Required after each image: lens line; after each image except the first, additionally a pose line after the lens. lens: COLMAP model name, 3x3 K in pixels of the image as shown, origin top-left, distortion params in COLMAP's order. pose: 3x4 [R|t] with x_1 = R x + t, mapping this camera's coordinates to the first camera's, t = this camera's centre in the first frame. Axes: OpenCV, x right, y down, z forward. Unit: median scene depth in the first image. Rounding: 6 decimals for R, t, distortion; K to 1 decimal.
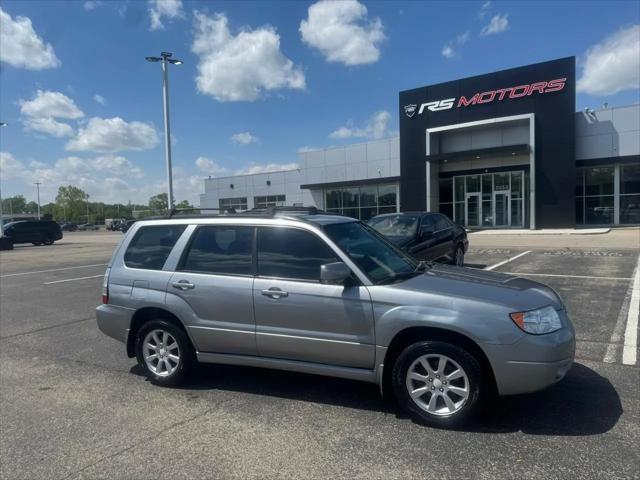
lens RADIAL K [[471.4, 0, 318.4], [0, 471.4, 245.0], [0, 0, 1]] dist [0.067430, -0.082933]
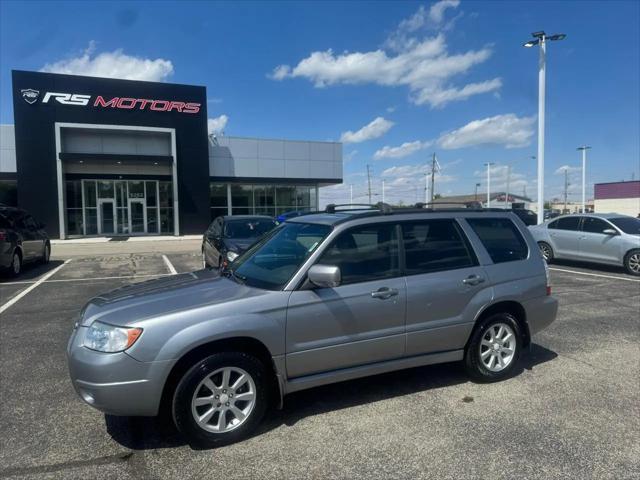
lens RADIAL K [[471.4, 0, 321.5], [0, 471.4, 241.3], [0, 0, 1]] dist [0.067430, -0.082933]
pose [[0.514245, -0.026598, 0.857231, -0.301225], [0.052194, 0.998637, -0.000325, -0.001460], [-0.856054, 0.044909, 0.514933, 0.156335]]
